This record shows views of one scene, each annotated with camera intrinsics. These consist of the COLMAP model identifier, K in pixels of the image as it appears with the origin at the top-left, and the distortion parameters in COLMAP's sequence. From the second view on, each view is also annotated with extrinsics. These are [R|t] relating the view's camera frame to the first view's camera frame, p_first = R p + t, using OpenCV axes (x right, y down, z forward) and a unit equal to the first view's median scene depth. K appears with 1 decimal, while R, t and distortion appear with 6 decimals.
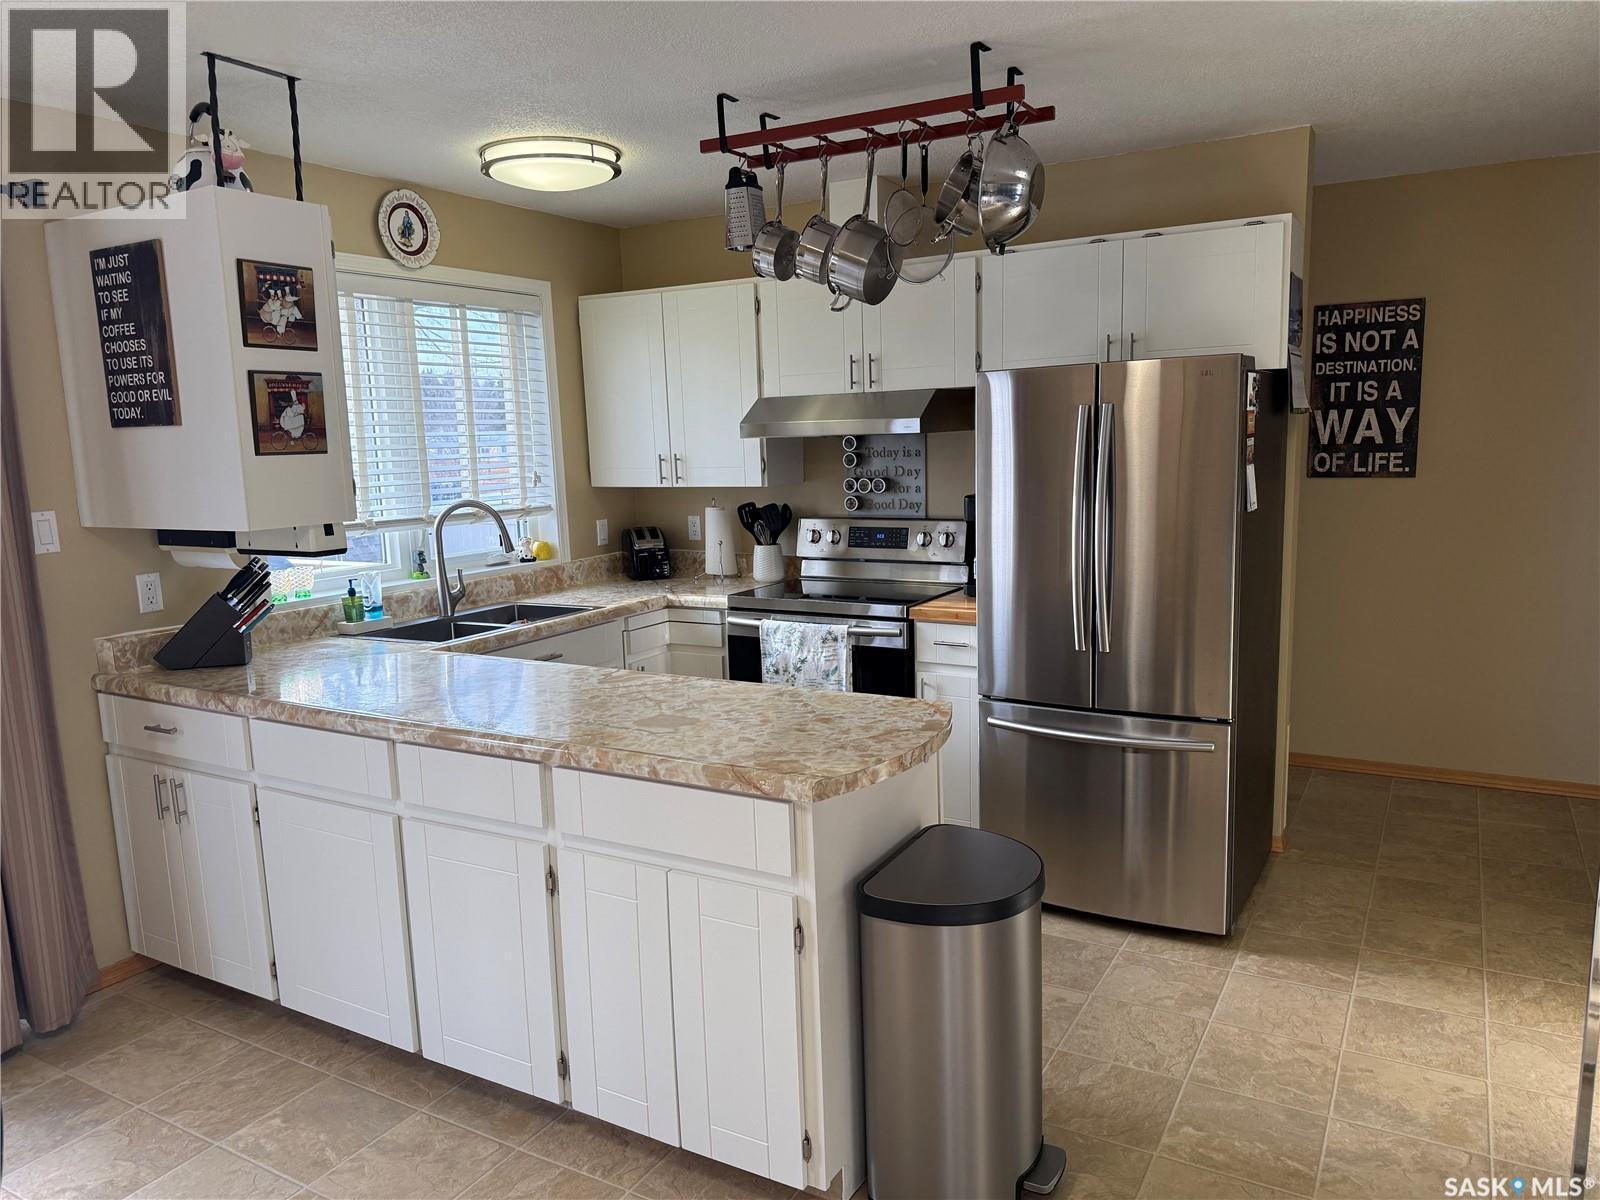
lens RADIAL K [[1123.9, 0, 813.1], [0, 1123.9, 603.5], [0, 0, 1]] dist [0.015799, -0.066613]
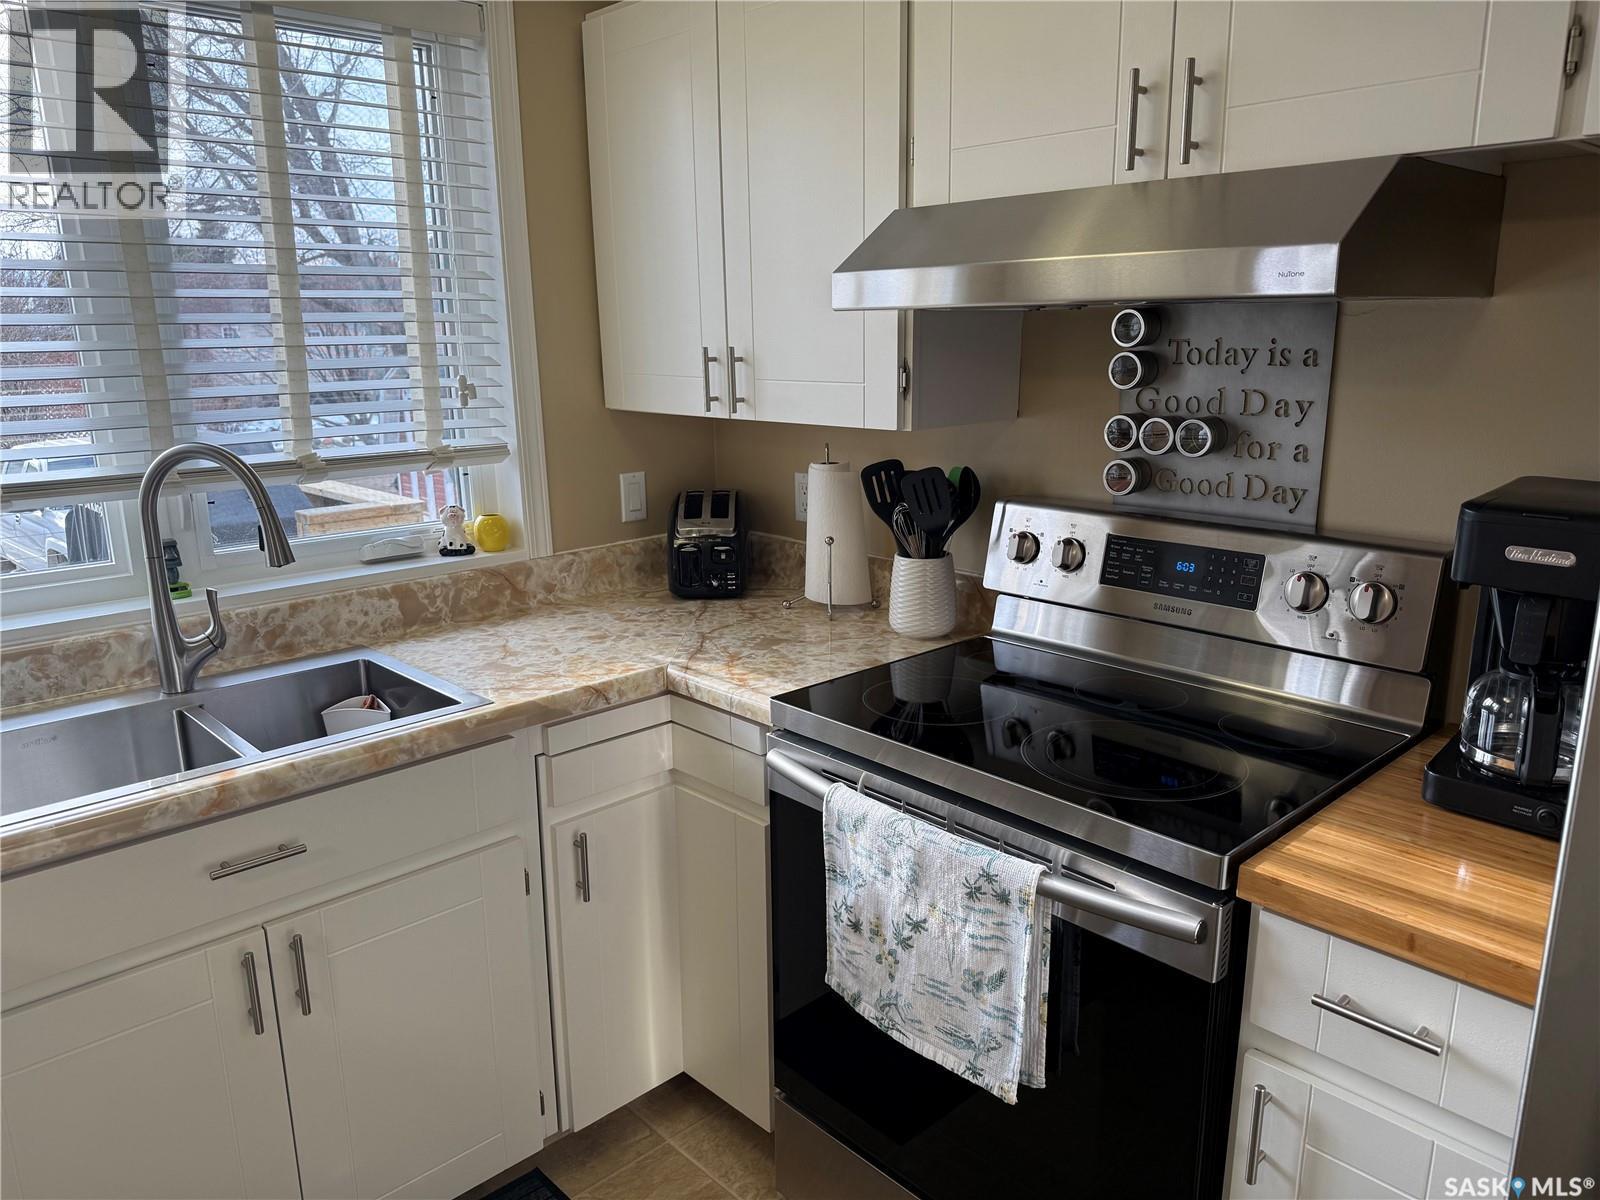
lens RADIAL K [[1123.9, 0, 786.9], [0, 1123.9, 602.6], [0, 0, 1]] dist [0.015799, -0.066613]
pose [[0.950424, 0.087037, -0.298527, 0.046580], [-0.059661, 0.993233, 0.099639, -0.079852], [0.305179, -0.076889, 0.949186, 0.589611]]
